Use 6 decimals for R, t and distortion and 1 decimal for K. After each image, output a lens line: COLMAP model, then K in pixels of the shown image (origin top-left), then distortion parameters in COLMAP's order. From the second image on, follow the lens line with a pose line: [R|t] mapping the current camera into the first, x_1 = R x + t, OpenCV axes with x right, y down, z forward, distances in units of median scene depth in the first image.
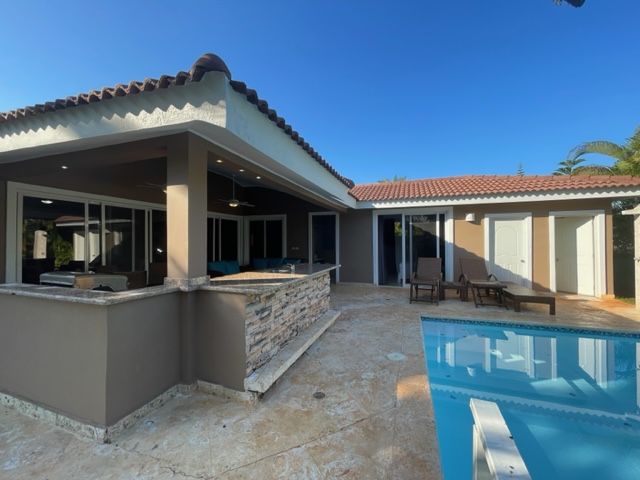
lens RADIAL K [[259.1, 0, 318.0], [0, 259.1, 239.0], [0, 0, 1]] dist [-0.001592, 0.000082]
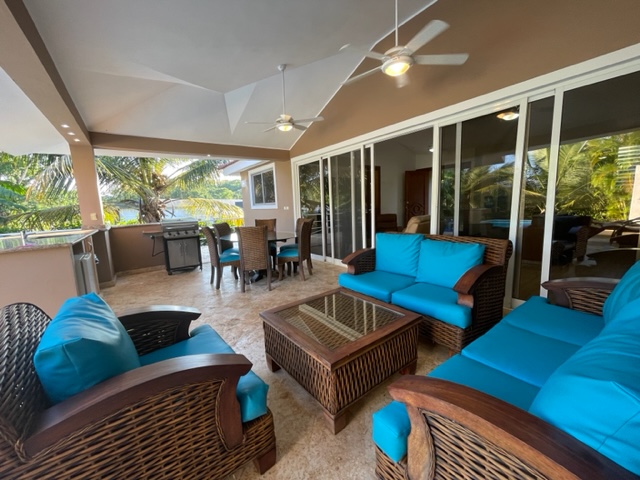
lens RADIAL K [[259.1, 0, 318.0], [0, 259.1, 239.0], [0, 0, 1]] dist [-0.001592, 0.000082]
pose [[-0.561406, 0.139004, -0.815783, 0.025208], [0.054563, 0.989864, 0.131117, 0.034002], [0.825740, 0.029099, -0.563300, 1.182325]]
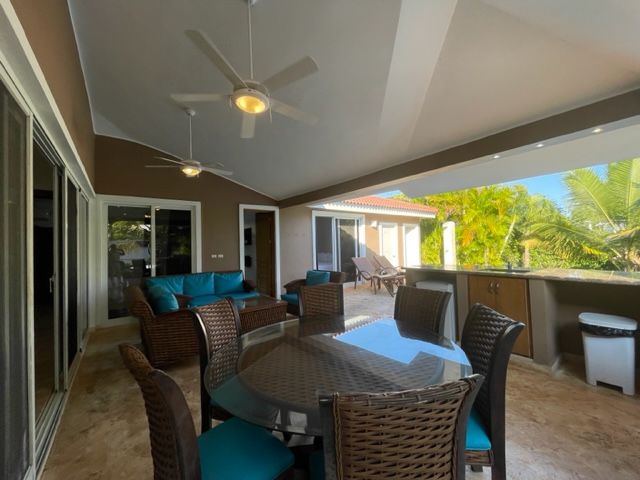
lens RADIAL K [[259.1, 0, 318.0], [0, 259.1, 239.0], [0, 0, 1]] dist [-0.001592, 0.000082]
pose [[0.544195, 0.010354, 0.838895, -0.653329], [0.014755, 0.999651, -0.021910, 0.014811], [-0.838829, 0.024302, 0.543853, 0.565434]]
